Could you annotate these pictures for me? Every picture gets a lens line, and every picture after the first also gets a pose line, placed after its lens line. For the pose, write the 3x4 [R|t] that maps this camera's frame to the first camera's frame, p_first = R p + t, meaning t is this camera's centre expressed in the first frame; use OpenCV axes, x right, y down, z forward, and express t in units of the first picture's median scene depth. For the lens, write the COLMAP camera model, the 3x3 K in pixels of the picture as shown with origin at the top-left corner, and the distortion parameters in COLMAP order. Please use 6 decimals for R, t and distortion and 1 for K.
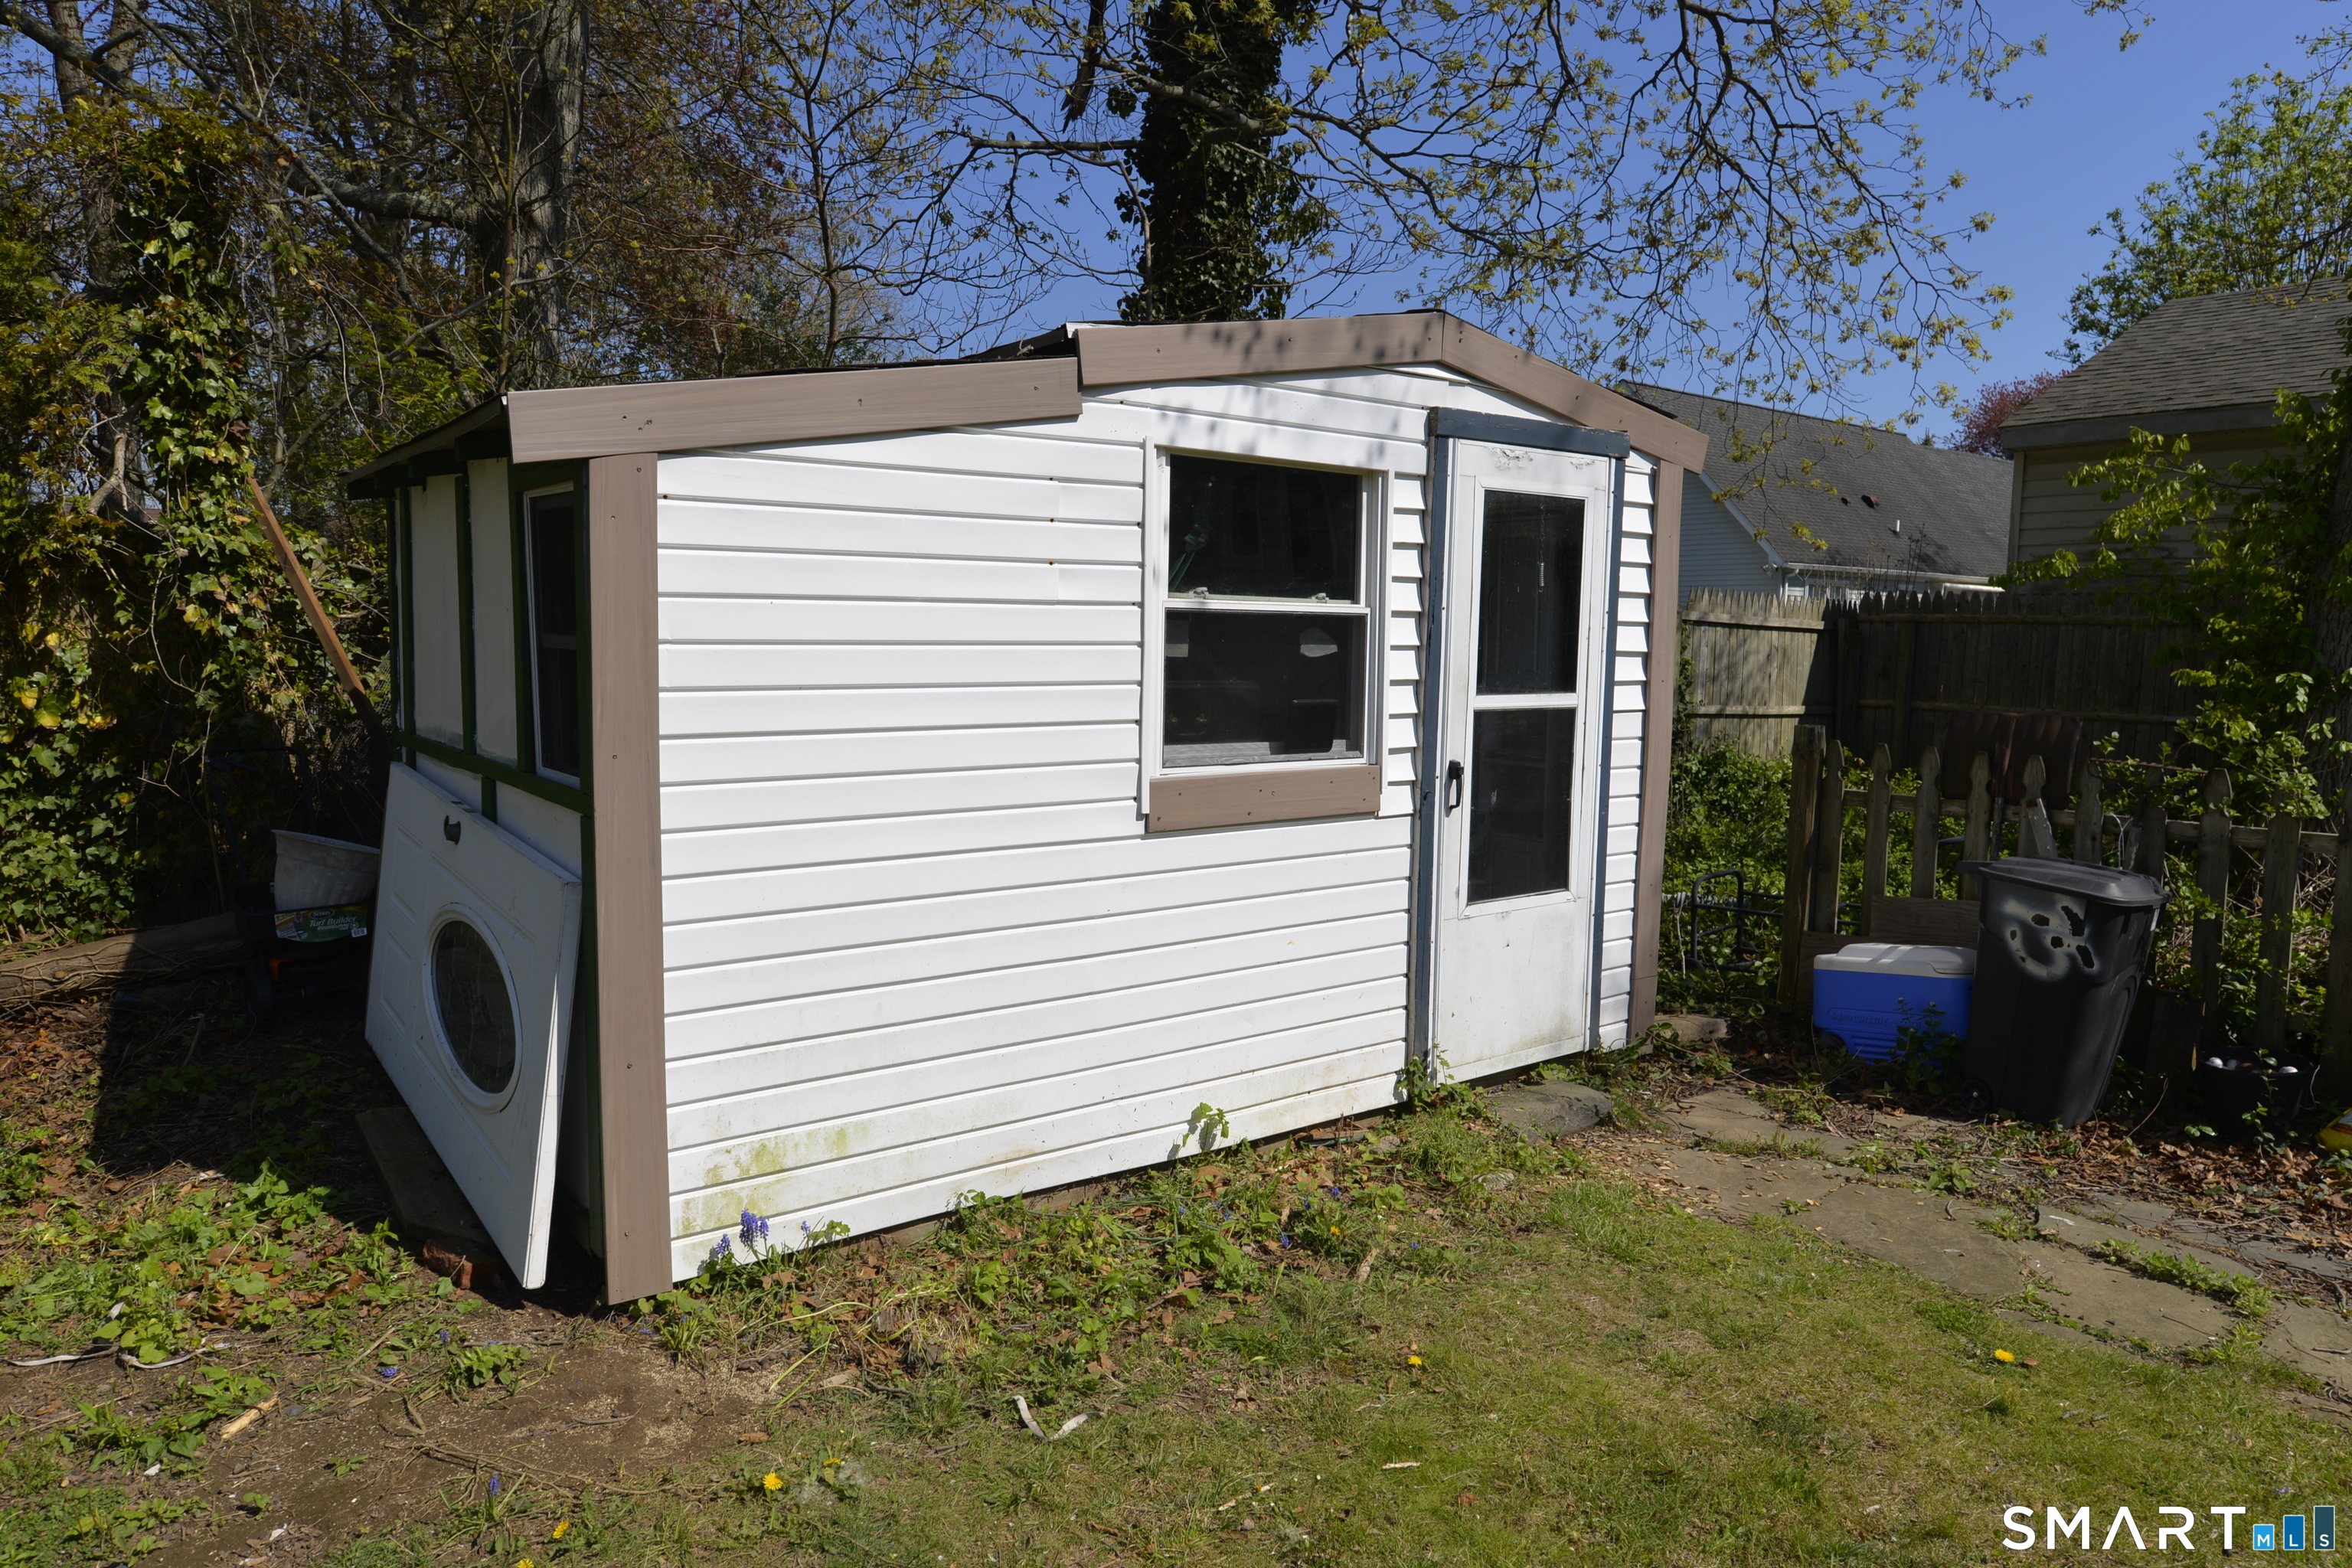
lens RADIAL K [[1500.8, 0, 1181.2], [0, 1500.8, 785.7], [0, 0, 1]] dist [-0.019717, 0.008259]
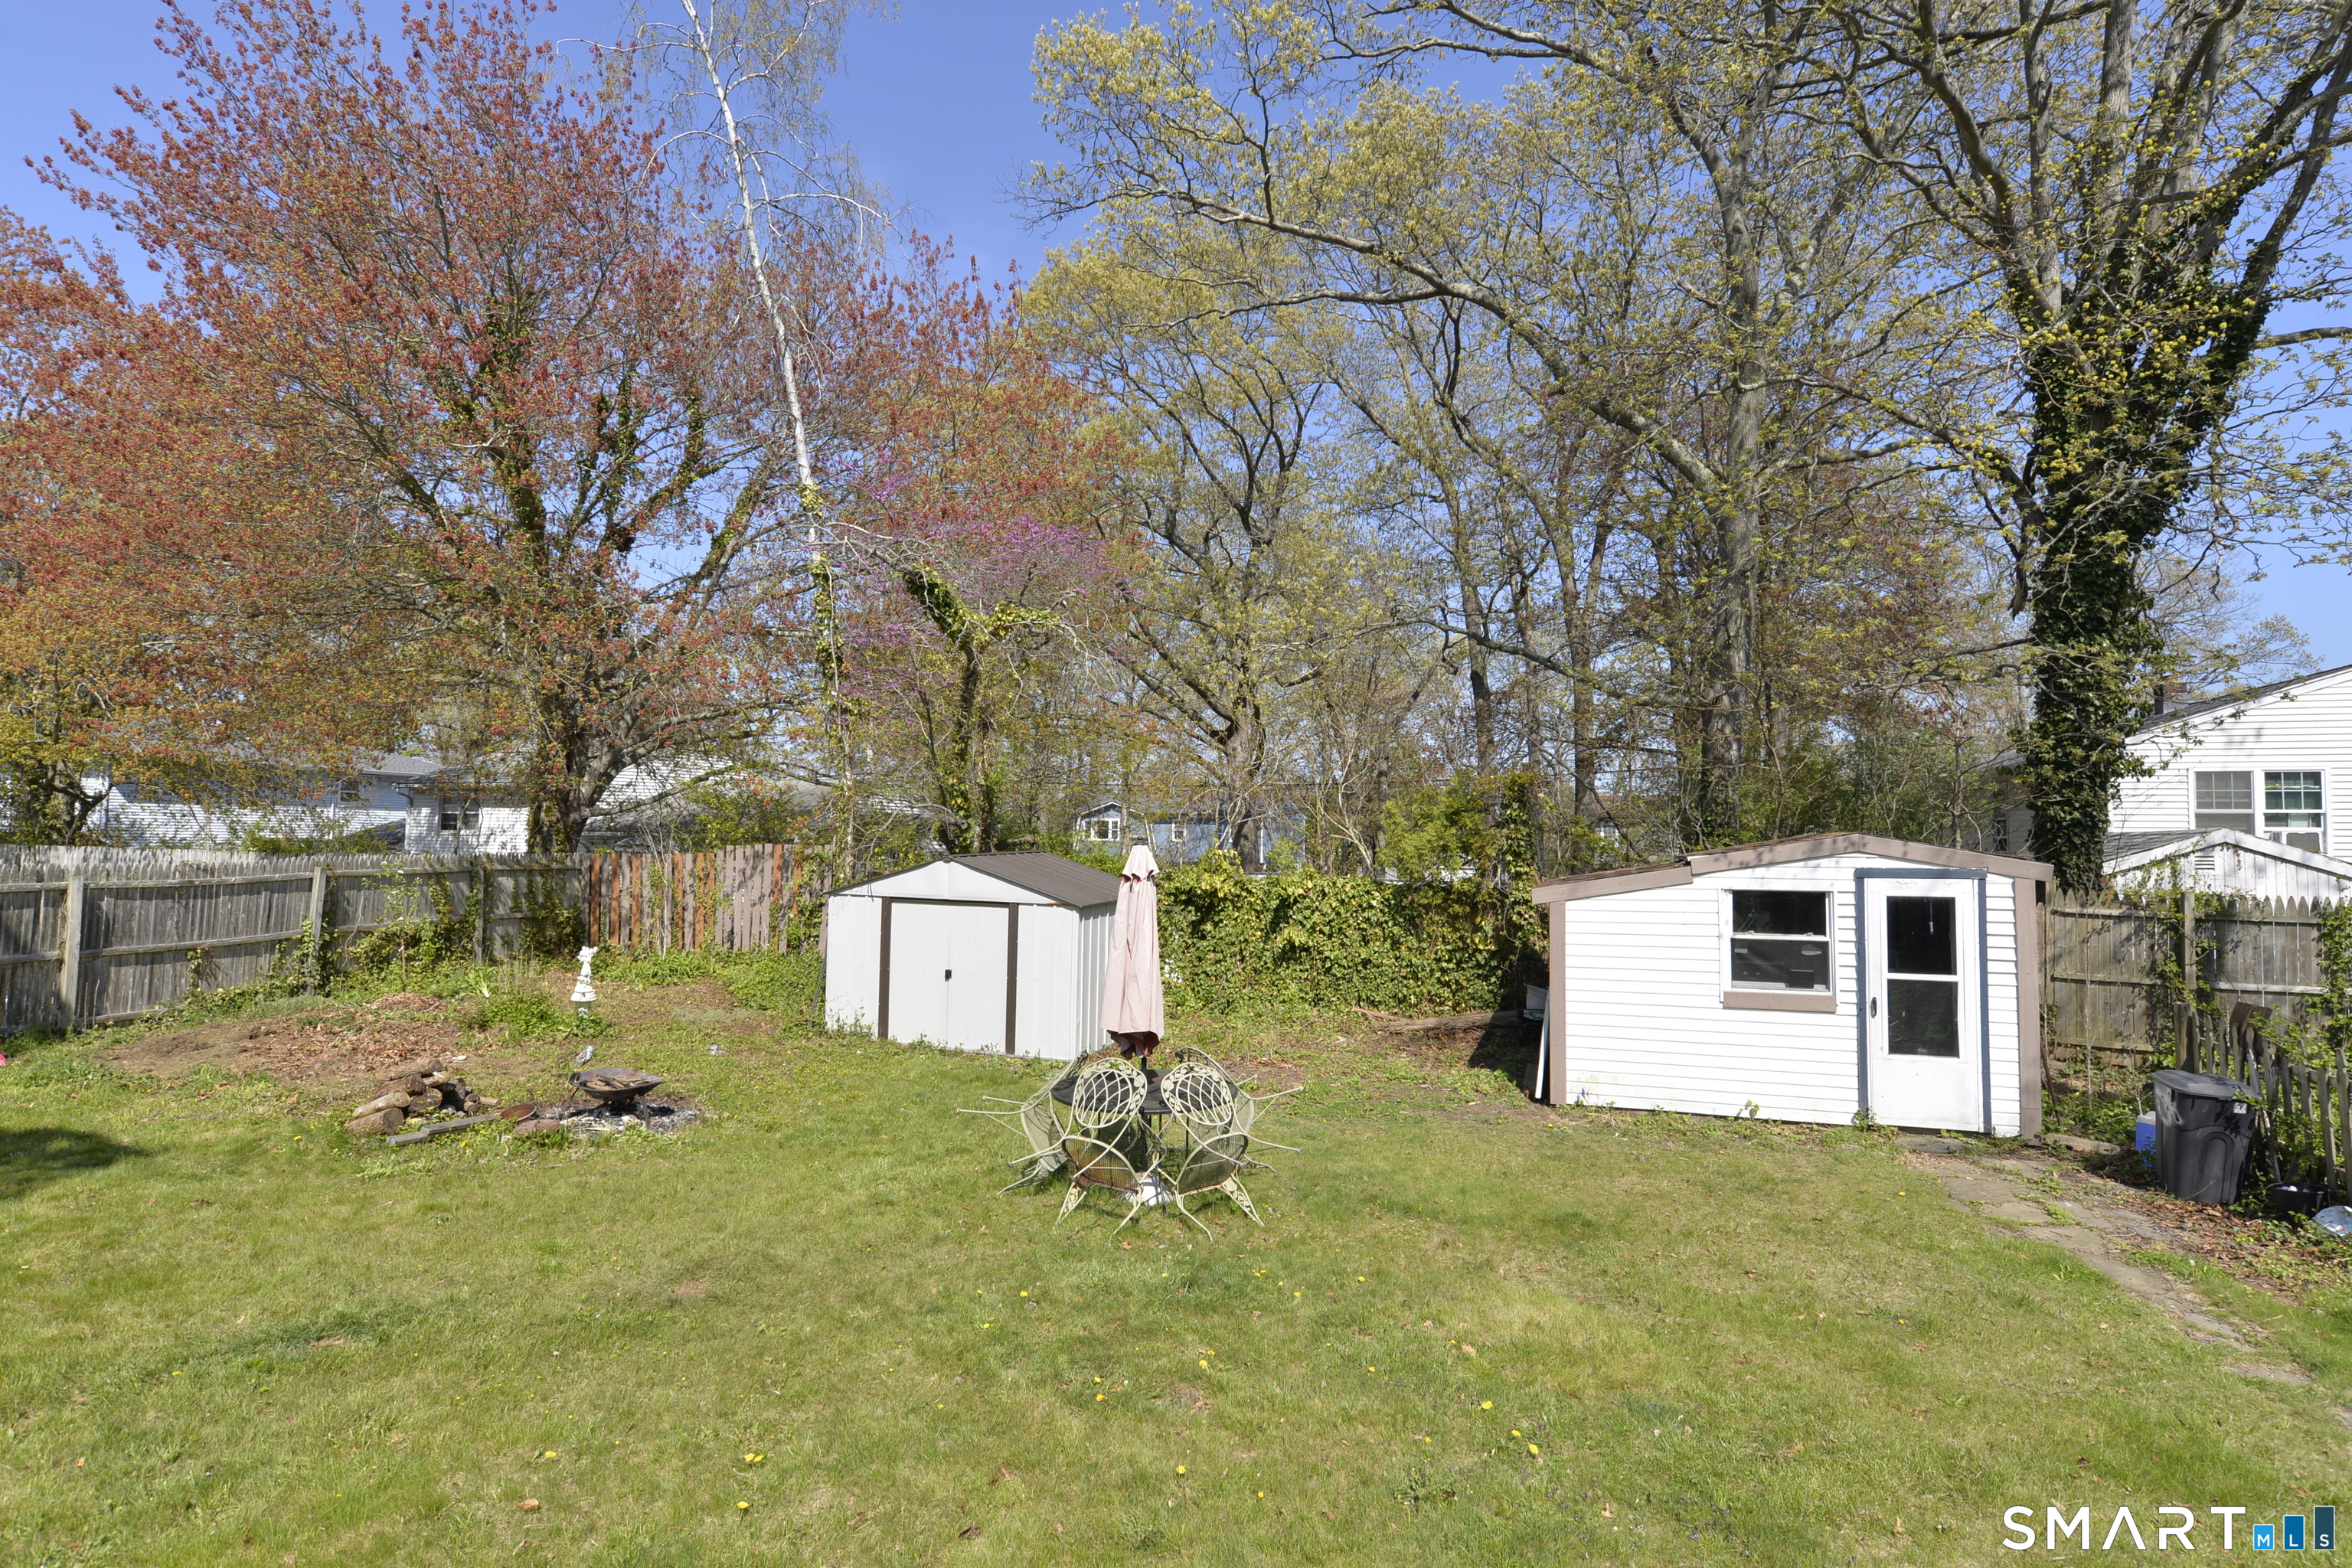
lens RADIAL K [[1175.6, 0, 1182.3], [0, 1175.6, 781.1], [0, 0, 1]] dist [-0.010315, 0.004637]
pose [[0.550306, -0.055838, -0.833094, 1.255571], [-0.085349, 0.988773, -0.122650, -0.035359], [0.830590, 0.138599, 0.539362, -1.194770]]
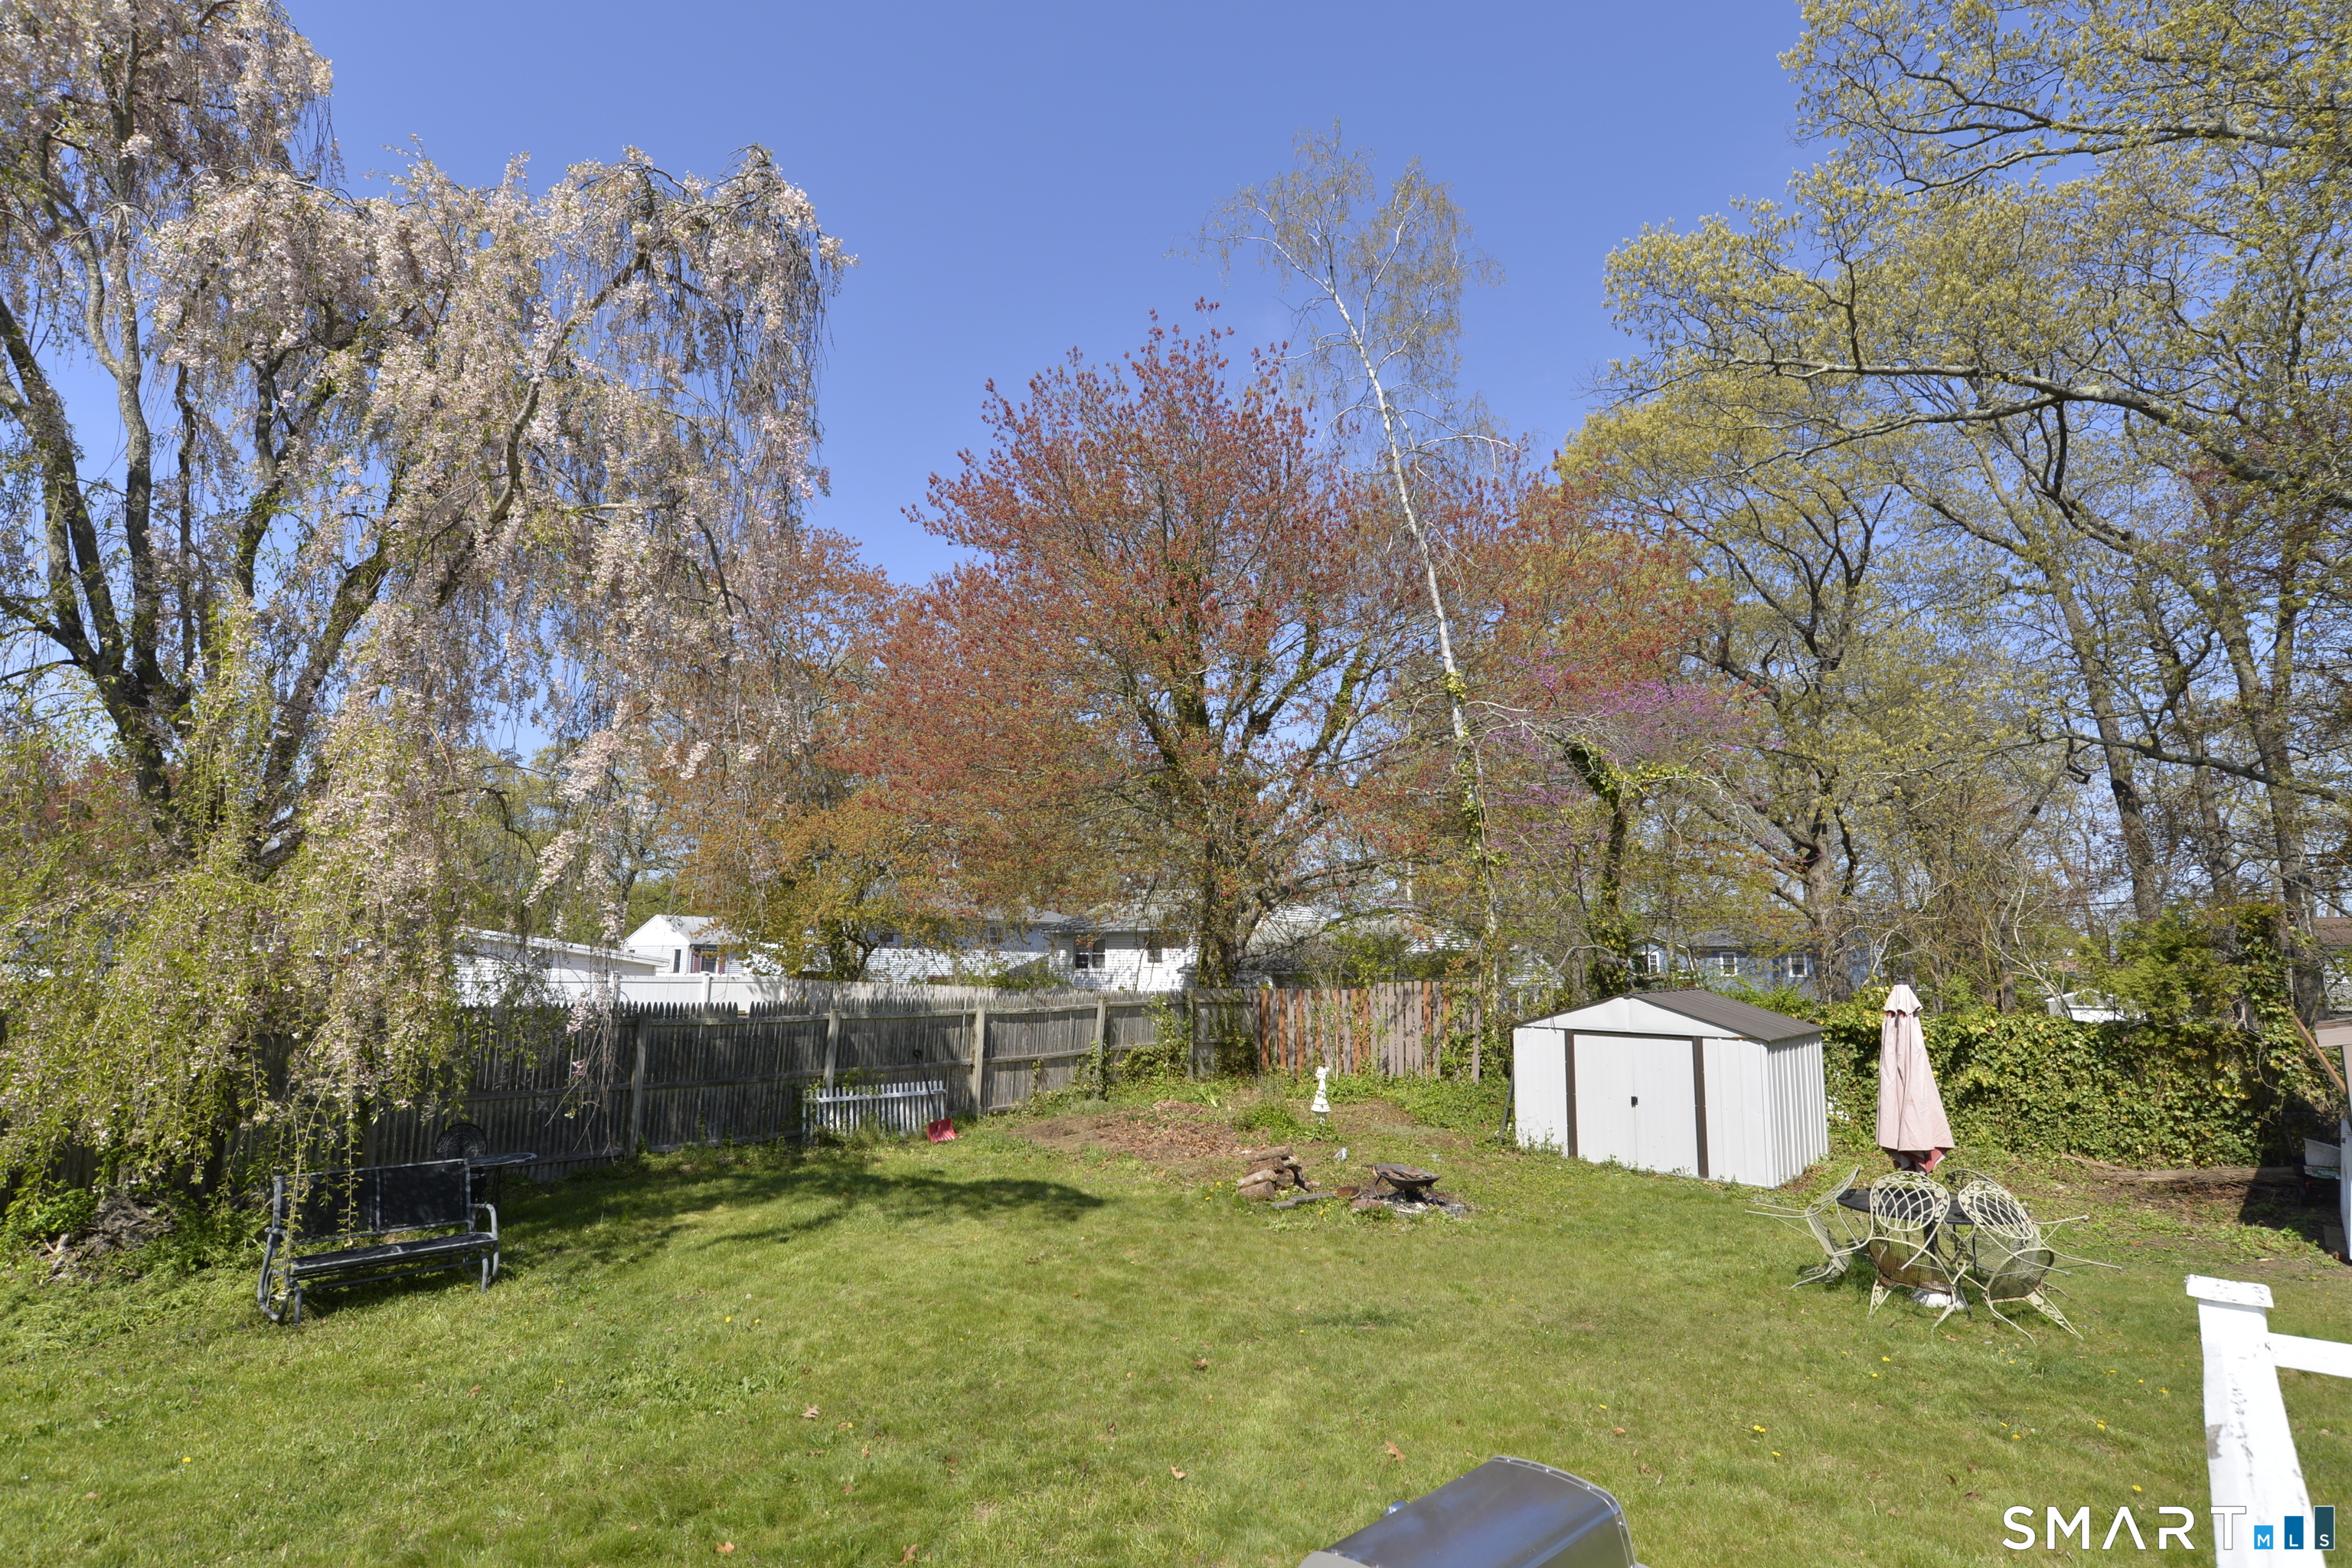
lens RADIAL K [[1175.6, 0, 1183.3], [0, 1175.6, 785.2], [0, 0, 1]] dist [-0.010315, 0.004637]
pose [[0.169979, -0.172010, -0.970319, 1.531295], [-0.106169, 0.975721, -0.191566, 0.027699], [0.979712, 0.135580, 0.147590, -1.796999]]
